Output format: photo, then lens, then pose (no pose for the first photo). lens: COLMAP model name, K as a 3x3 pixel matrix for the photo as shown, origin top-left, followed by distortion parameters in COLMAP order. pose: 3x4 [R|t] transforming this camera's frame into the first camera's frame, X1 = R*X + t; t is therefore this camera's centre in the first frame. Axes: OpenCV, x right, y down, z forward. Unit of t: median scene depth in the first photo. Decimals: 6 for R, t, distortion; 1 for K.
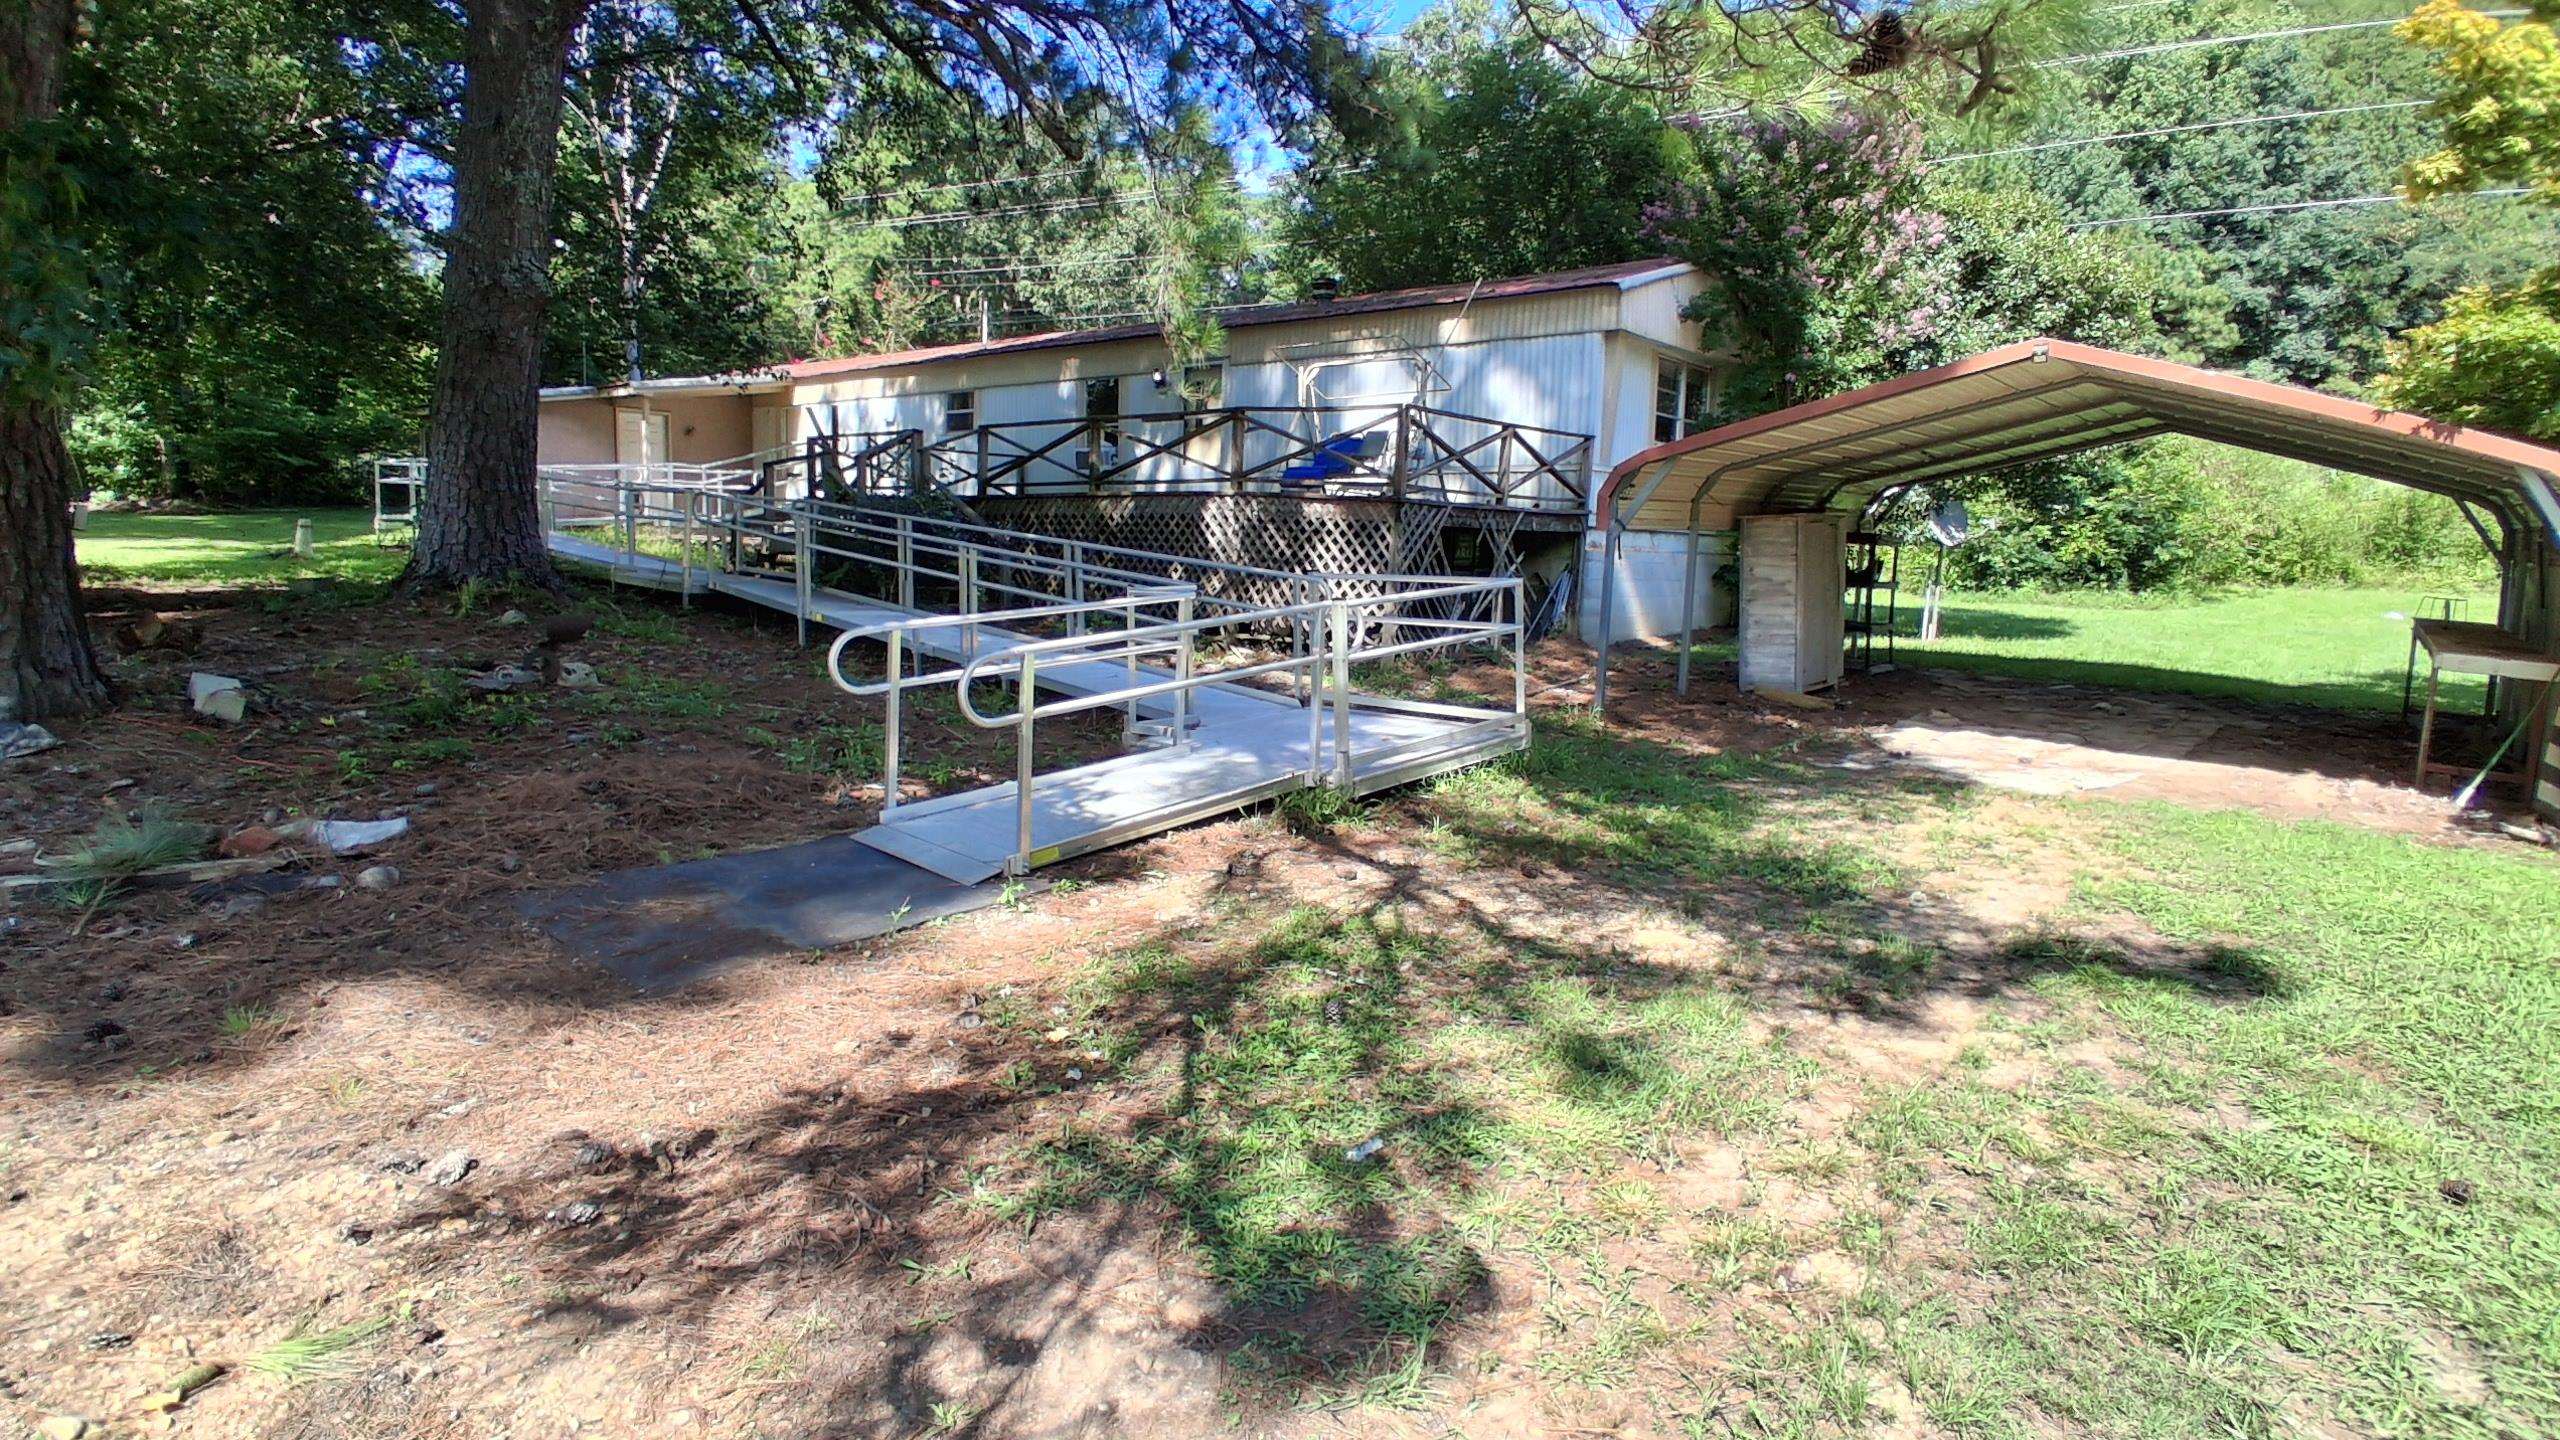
lens RADIAL K [[1313.0, 0, 1303.9], [0, 1313.0, 696.4], [0, 0, 1]] dist [-0.004349, -0.041976]
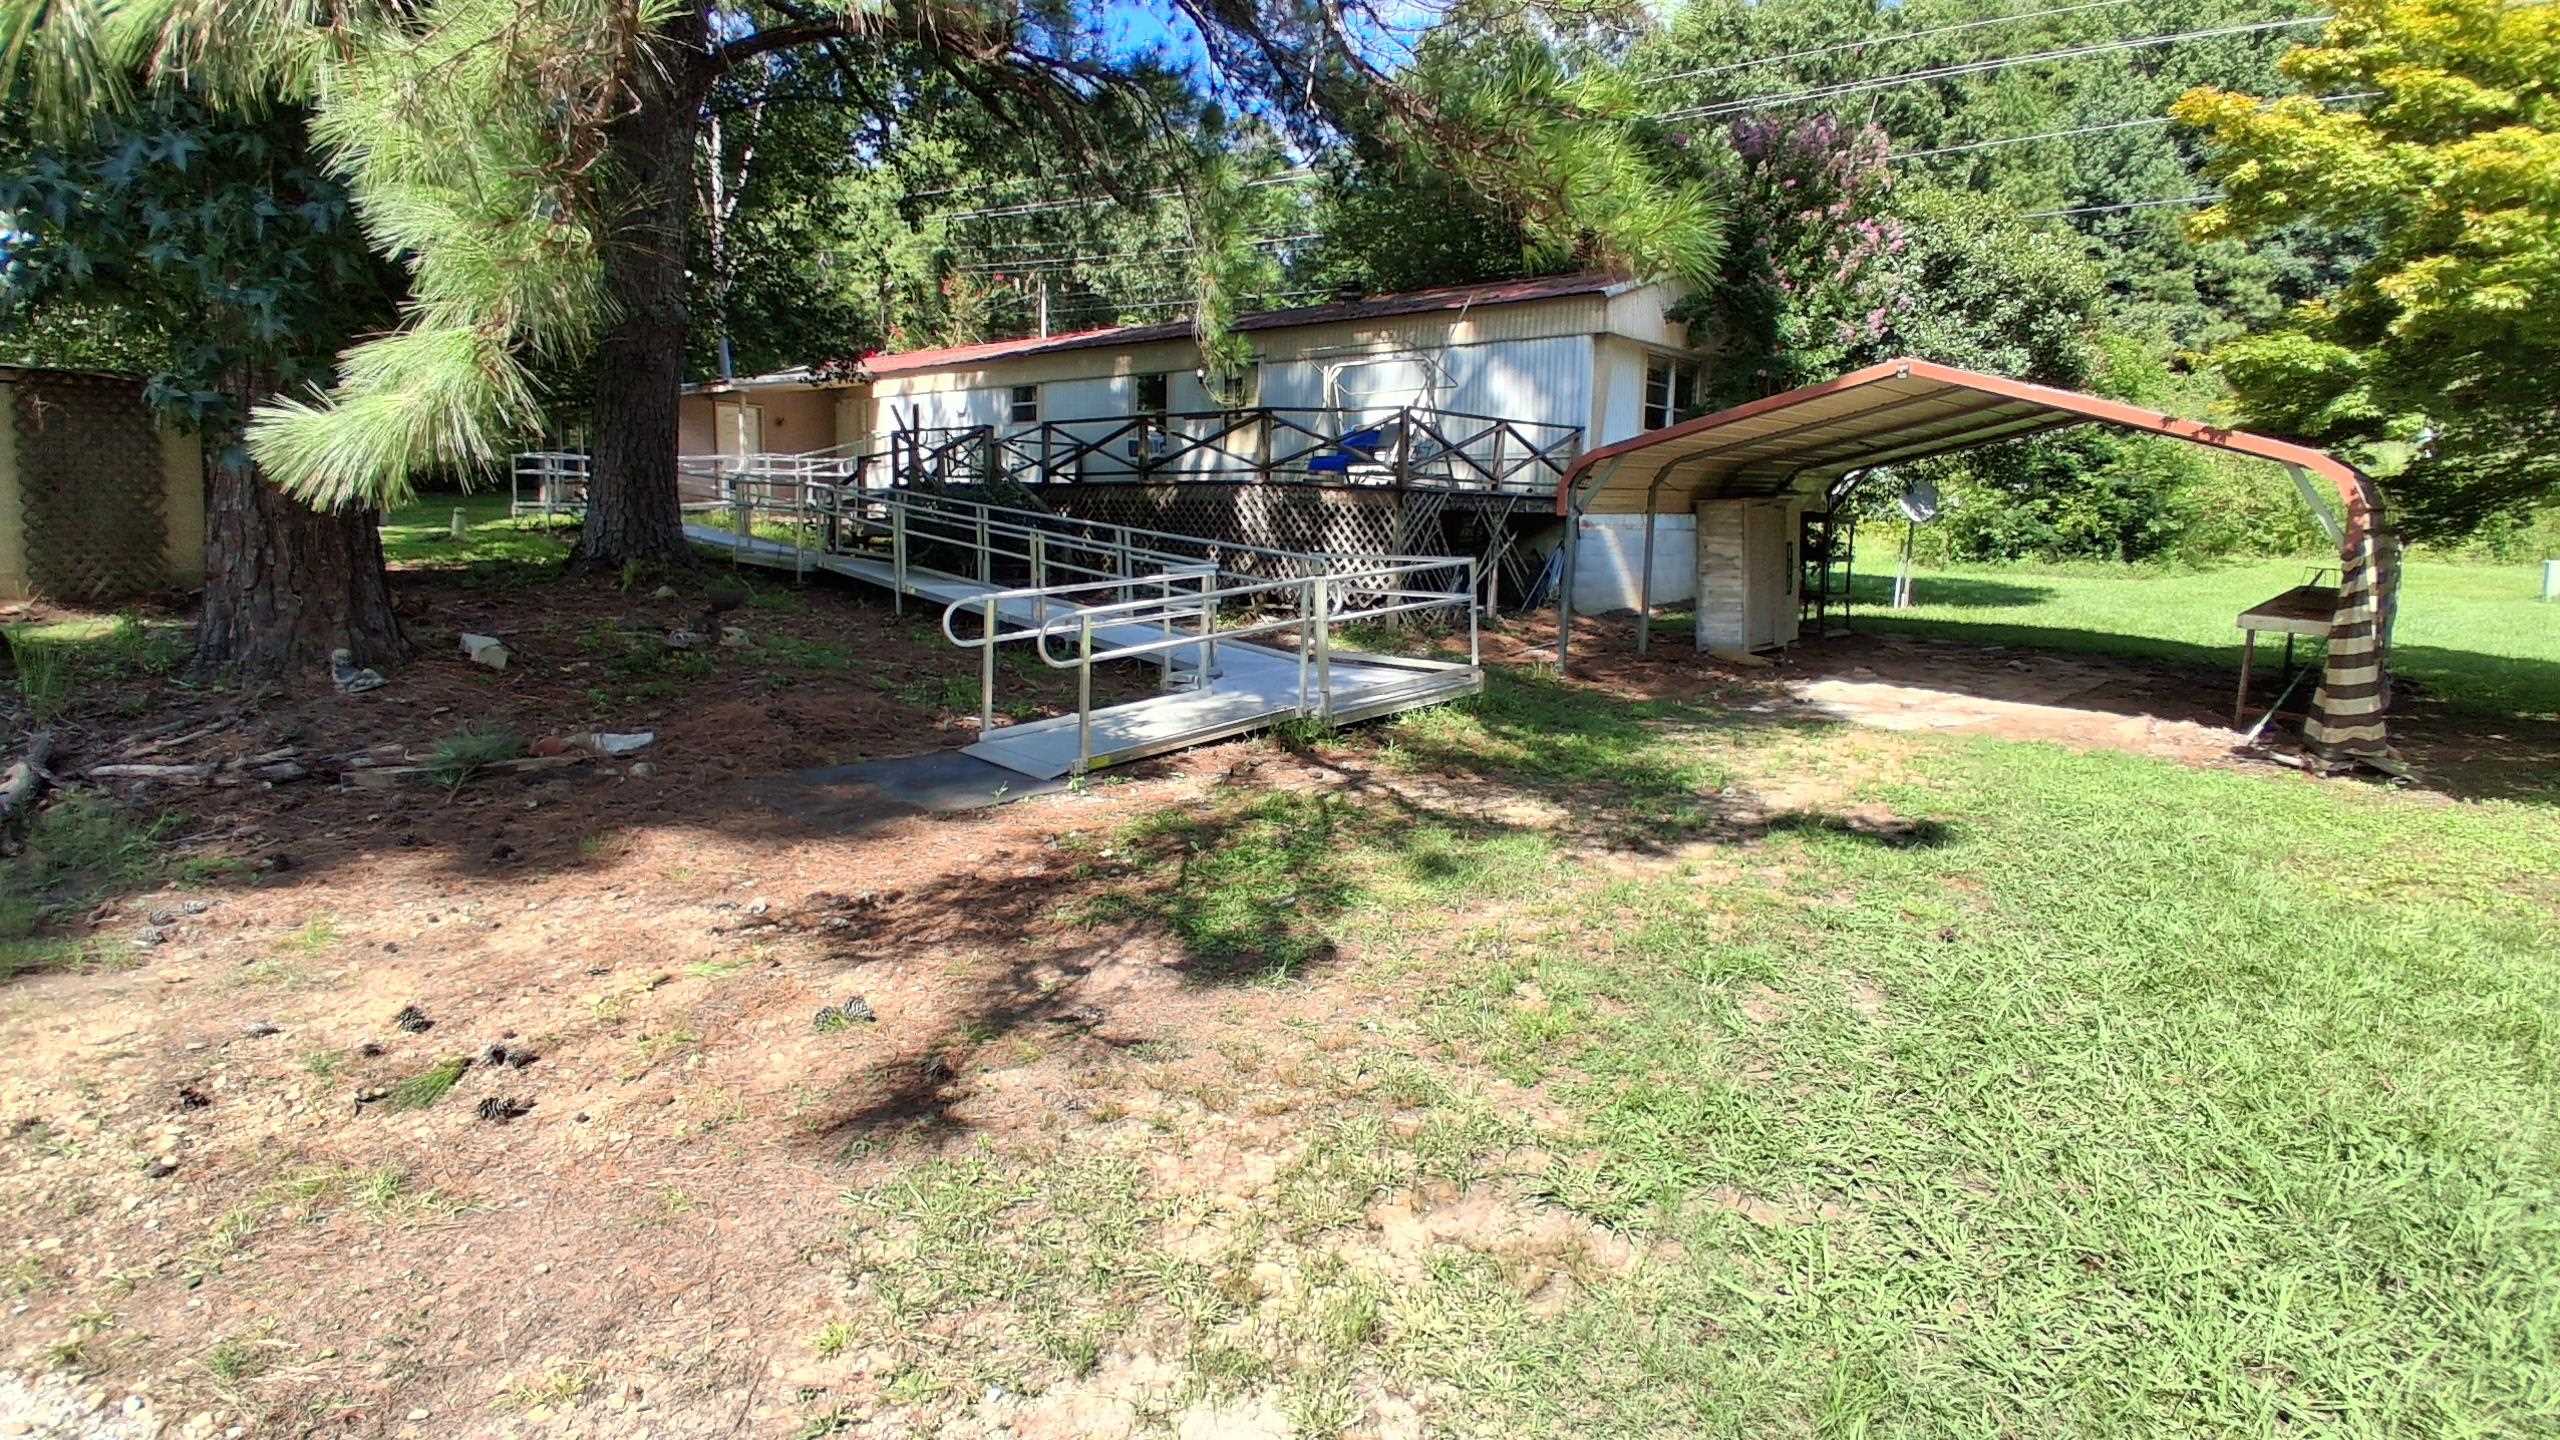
lens RADIAL K [[1313.0, 0, 1296.0], [0, 1313.0, 689.2], [0, 0, 1]] dist [-0.004349, -0.041976]
pose [[0.998780, -0.000487, -0.049386, 0.035327], [0.001238, 0.999884, 0.015171, 0.010445], [0.049373, -0.015214, 0.998665, -0.165092]]
